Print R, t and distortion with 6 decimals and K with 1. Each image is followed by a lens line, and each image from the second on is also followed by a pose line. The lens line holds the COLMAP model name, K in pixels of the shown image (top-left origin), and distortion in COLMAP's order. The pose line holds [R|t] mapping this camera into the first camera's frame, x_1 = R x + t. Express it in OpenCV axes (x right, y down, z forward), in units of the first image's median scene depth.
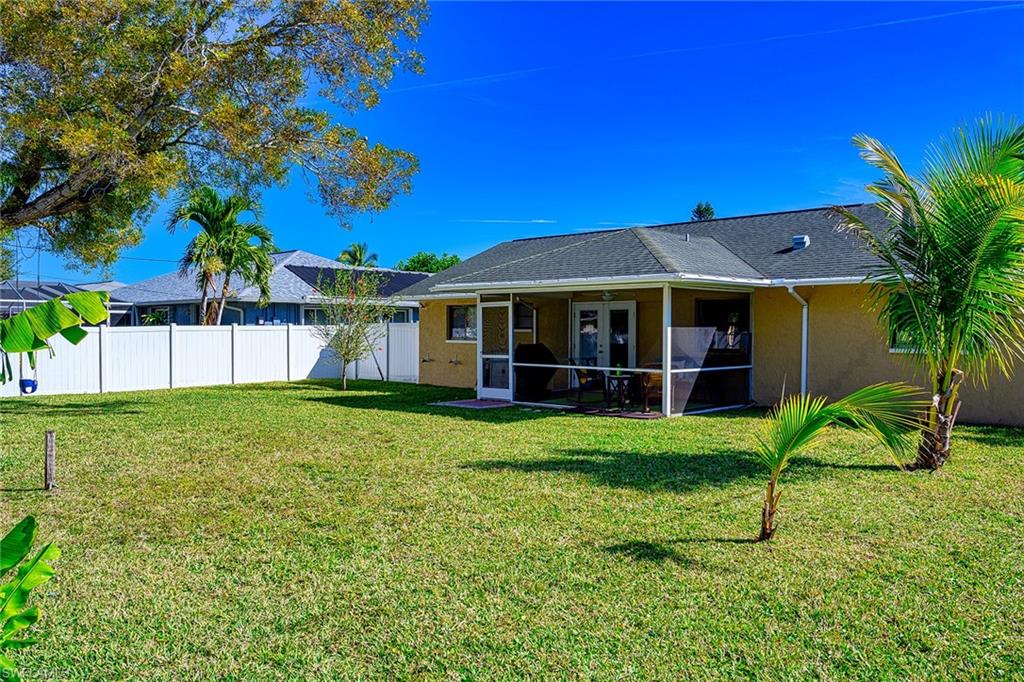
lens RADIAL K [[803.5, 0, 513.3], [0, 803.5, 339.4], [0, 0, 1]] dist [0.008880, 0.002041]
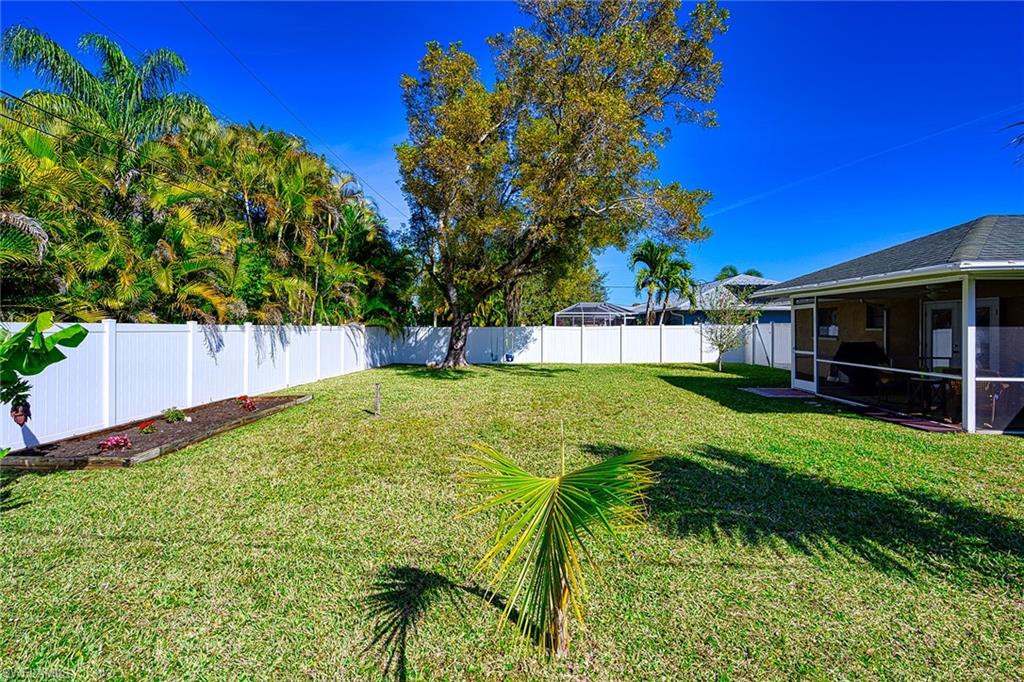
lens RADIAL K [[466.6, 0, 503.1], [0, 466.6, 325.4], [0, 0, 1]] dist [0.000909, -0.000031]
pose [[0.650491, -0.003049, -0.759508, 0.205078], [-0.009564, 0.999880, -0.012205, -0.004874], [0.759454, 0.015203, 0.650384, 0.250445]]
